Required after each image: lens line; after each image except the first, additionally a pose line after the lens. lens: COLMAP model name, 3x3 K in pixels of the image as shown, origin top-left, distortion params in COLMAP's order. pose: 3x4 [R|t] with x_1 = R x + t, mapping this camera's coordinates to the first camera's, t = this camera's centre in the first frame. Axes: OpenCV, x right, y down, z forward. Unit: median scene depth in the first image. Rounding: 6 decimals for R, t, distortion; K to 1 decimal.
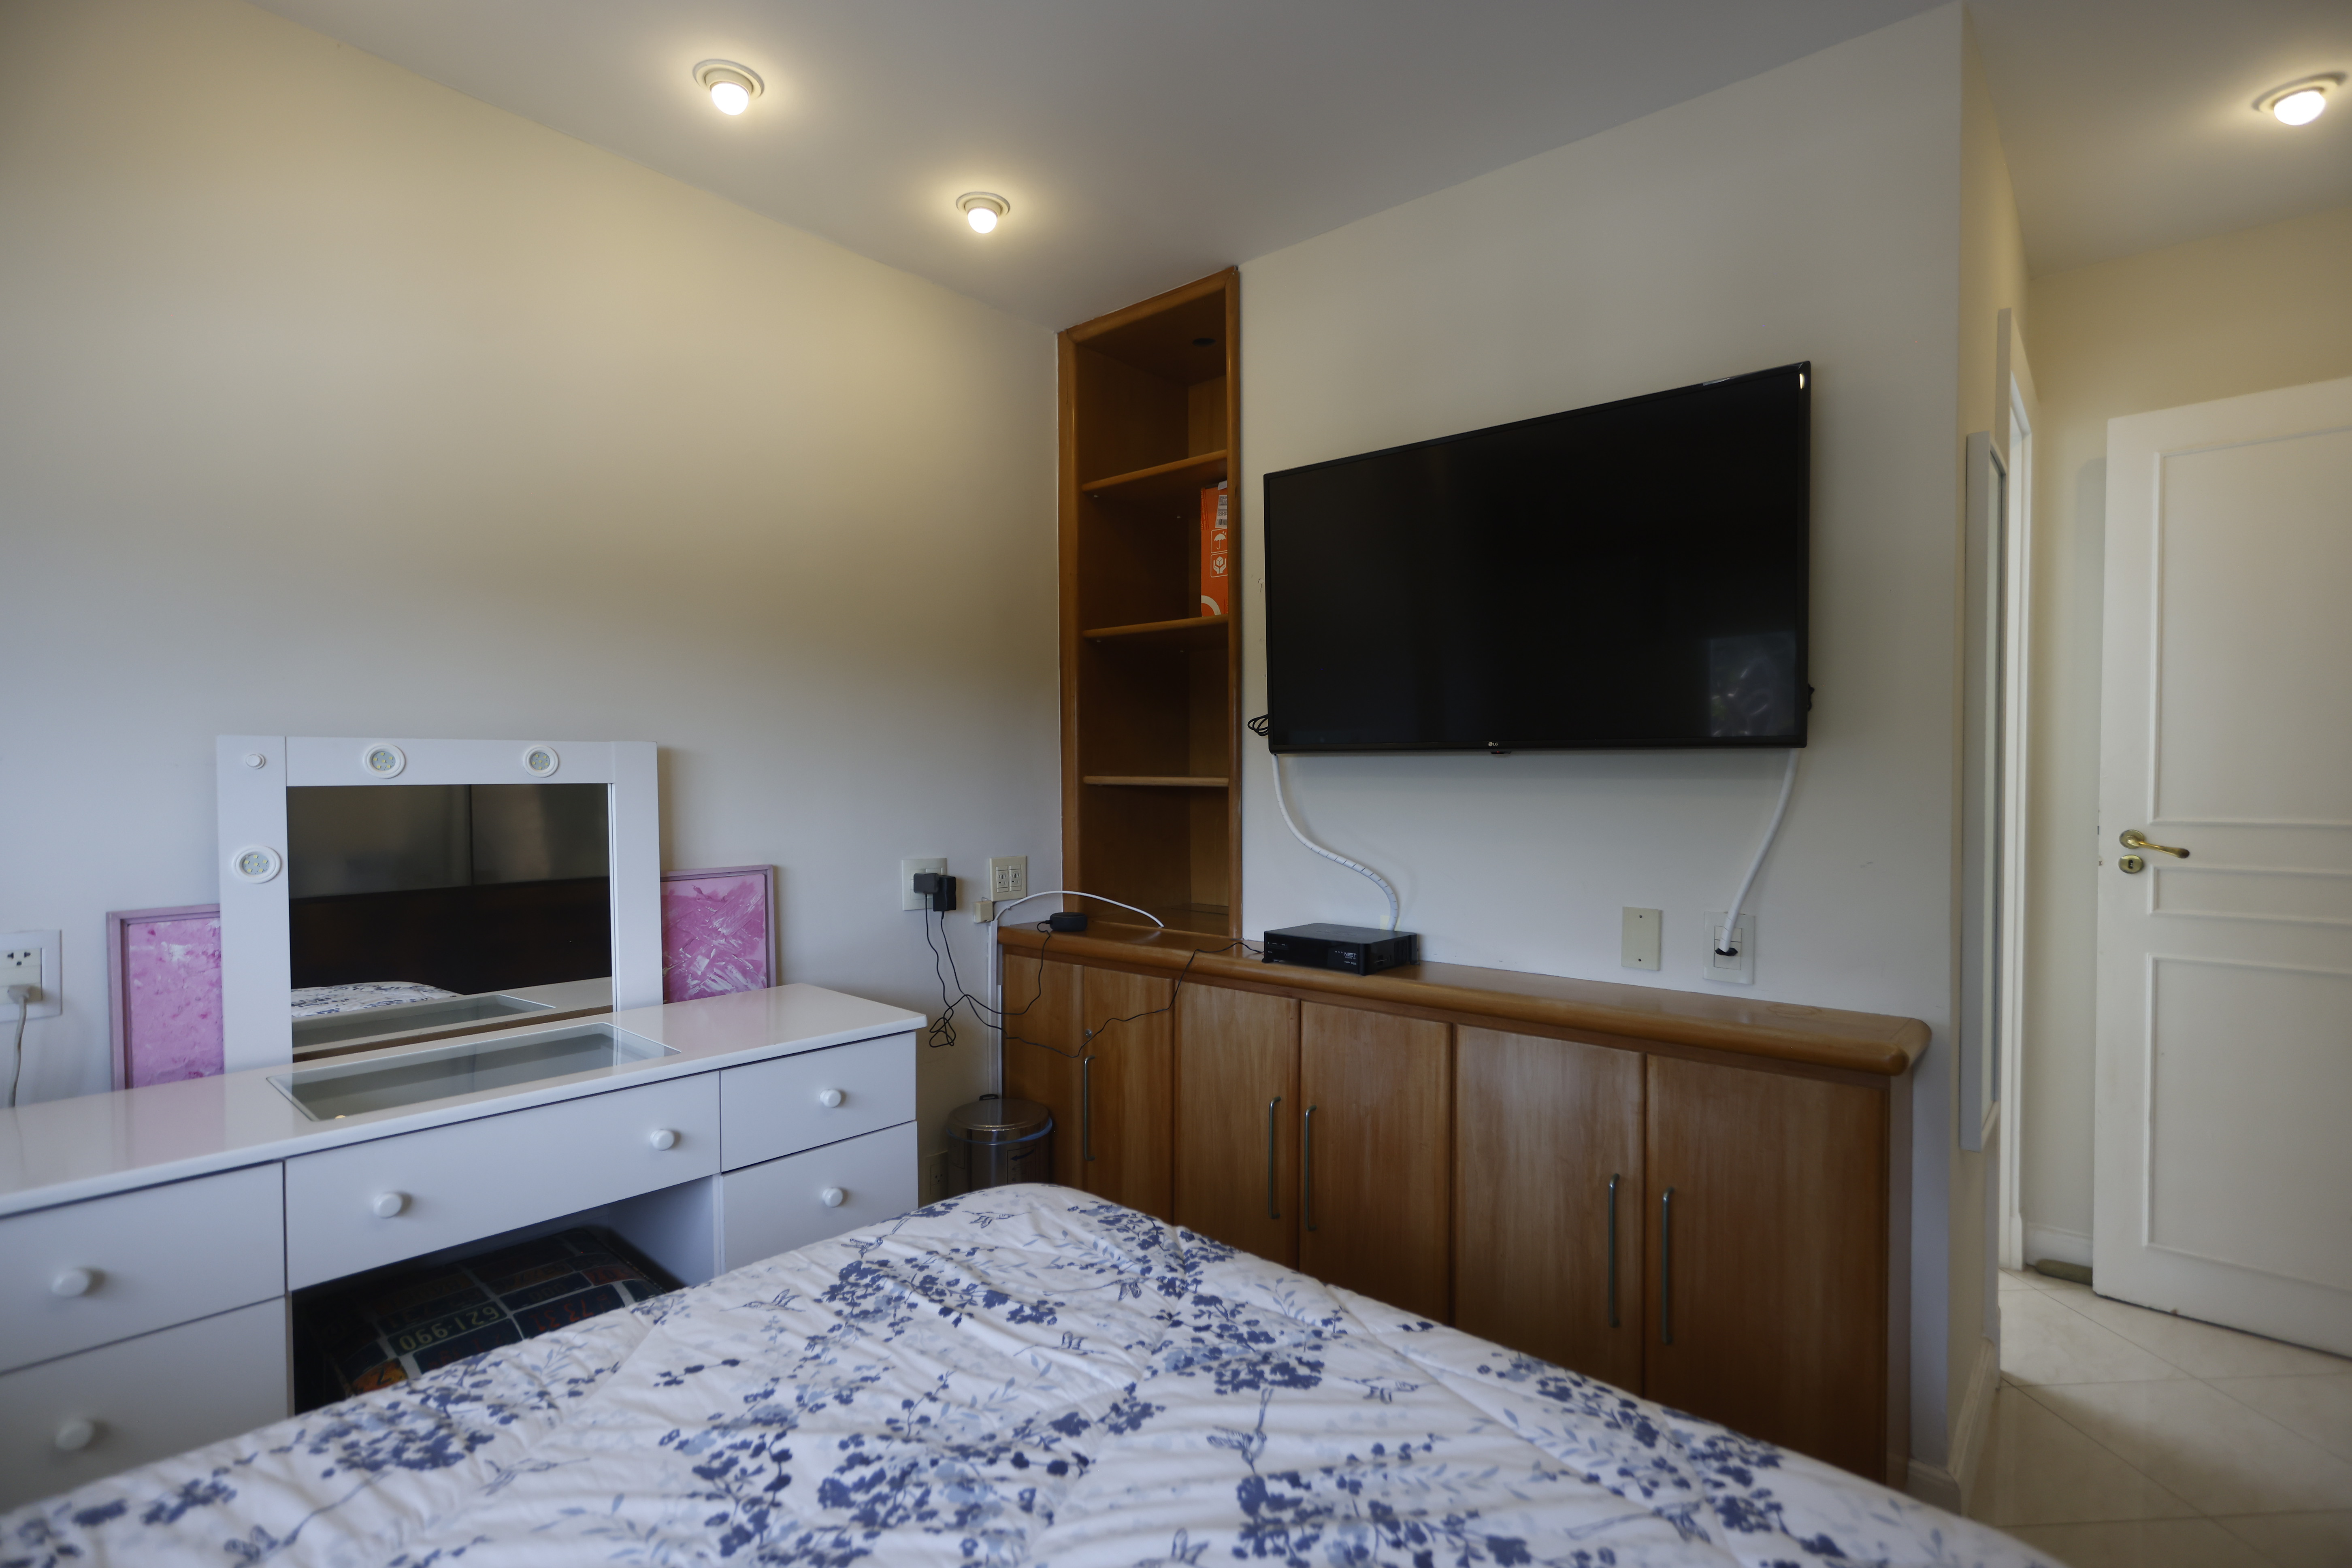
lens RADIAL K [[1112.7, 0, 1174.9], [0, 1112.7, 795.3], [0, 0, 1]] dist [-0.000798, 0.000604]
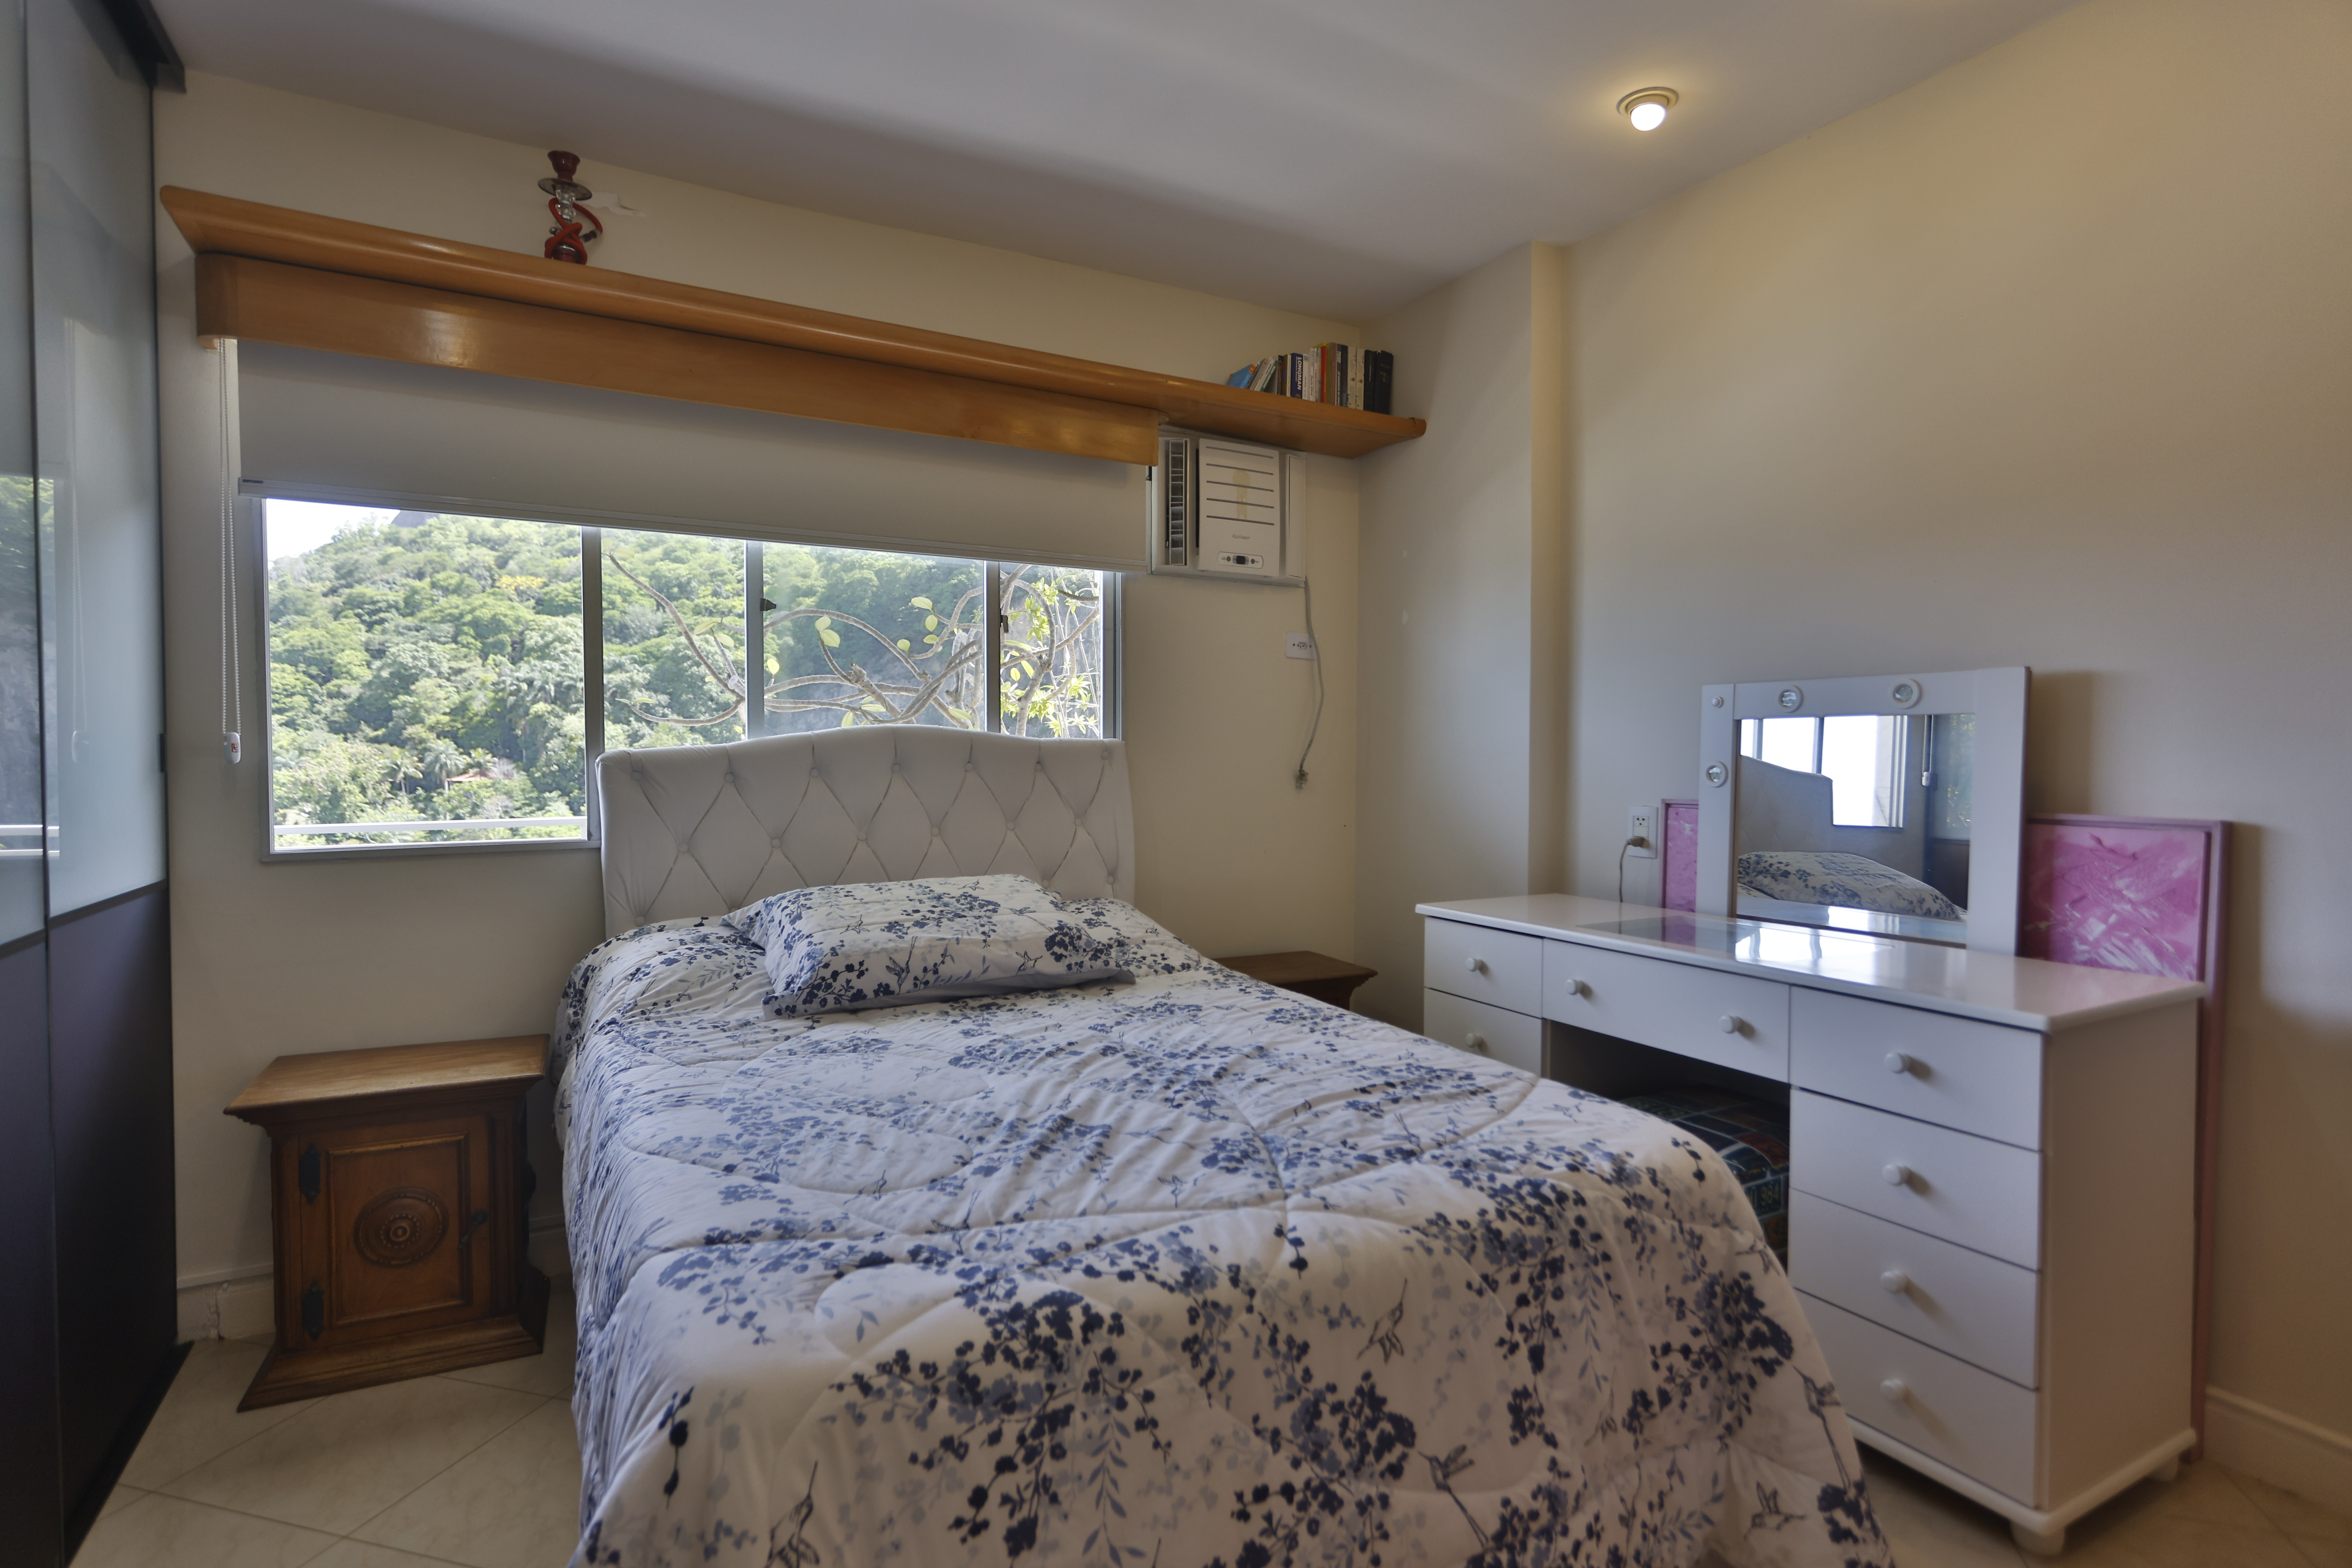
lens RADIAL K [[1174.5, 0, 1181.1], [0, 1174.5, 788.8], [0, 0, 1]] dist [-0.003782, 0.001405]
pose [[-0.327866, 0.037211, -0.943991, 0.699462], [-0.016901, 0.998833, 0.045243, 0.020572], [0.944573, 0.030788, -0.326855, 0.707443]]
